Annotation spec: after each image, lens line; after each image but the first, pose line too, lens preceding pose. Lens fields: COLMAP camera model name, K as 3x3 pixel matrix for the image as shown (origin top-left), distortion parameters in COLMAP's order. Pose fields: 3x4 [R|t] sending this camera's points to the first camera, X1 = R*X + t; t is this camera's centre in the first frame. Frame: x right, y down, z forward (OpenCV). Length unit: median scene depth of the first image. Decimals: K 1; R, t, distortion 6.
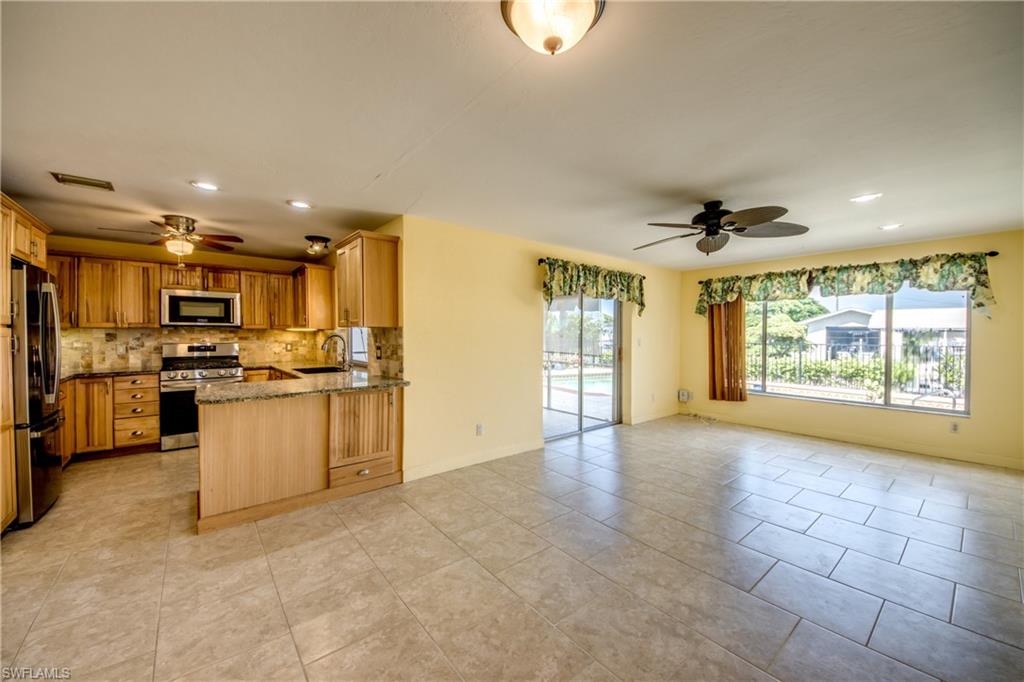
lens RADIAL K [[390.4, 0, 506.3], [0, 390.4, 339.2], [0, 0, 1]] dist [0.028449, -0.019527]
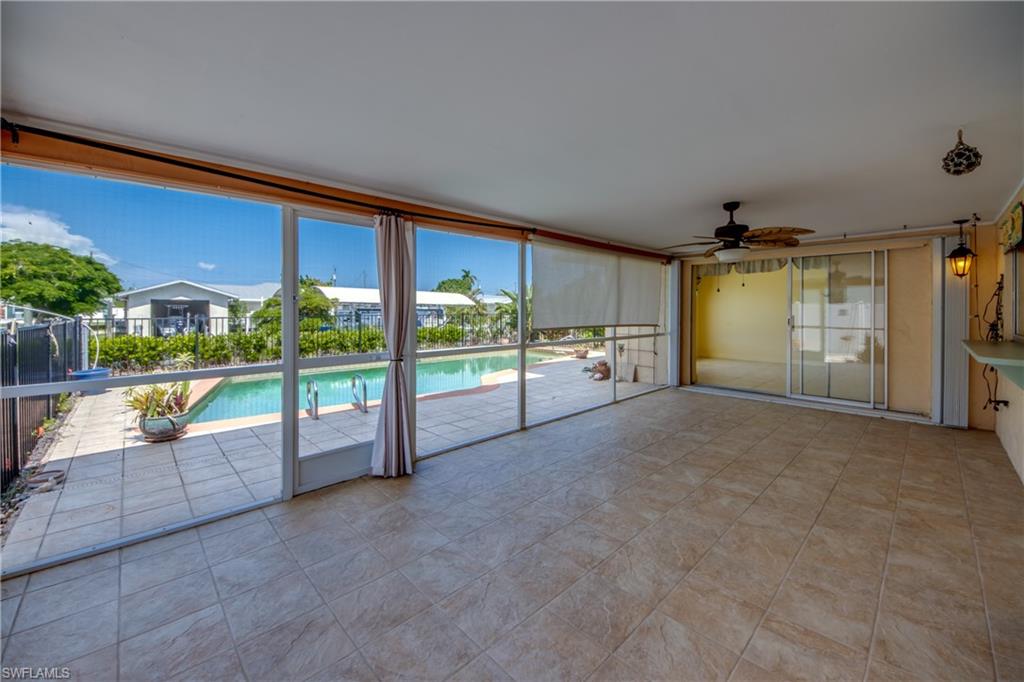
lens RADIAL K [[394.5, 0, 486.5], [0, 394.5, 336.2], [0, 0, 1]] dist [0.028995, -0.021116]
pose [[-0.033239, -0.067650, 0.997155, 0.038776], [0.015053, 0.997560, 0.068179, -0.008854], [-0.999334, 0.017276, -0.032140, 1.363854]]
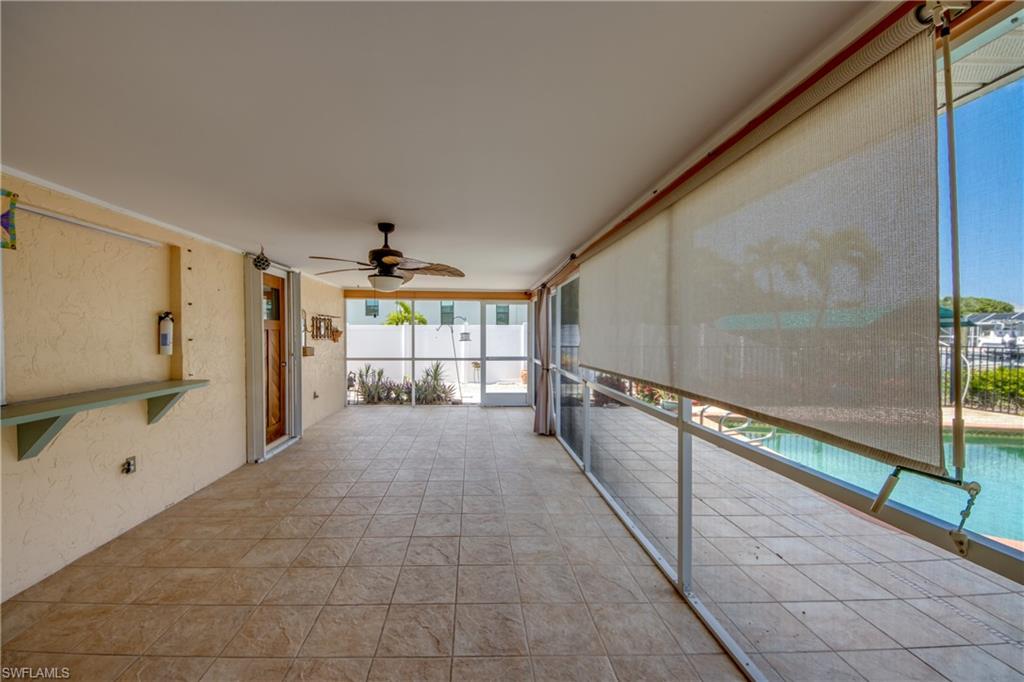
lens RADIAL K [[394.5, 0, 486.5], [0, 394.5, 336.2], [0, 0, 1]] dist [0.028995, -0.021116]
pose [[0.794644, 0.001561, -0.607073, 0.638986], [-0.008078, 0.999935, -0.008002, -0.008603], [0.607022, 0.011263, 0.794605, 0.928732]]
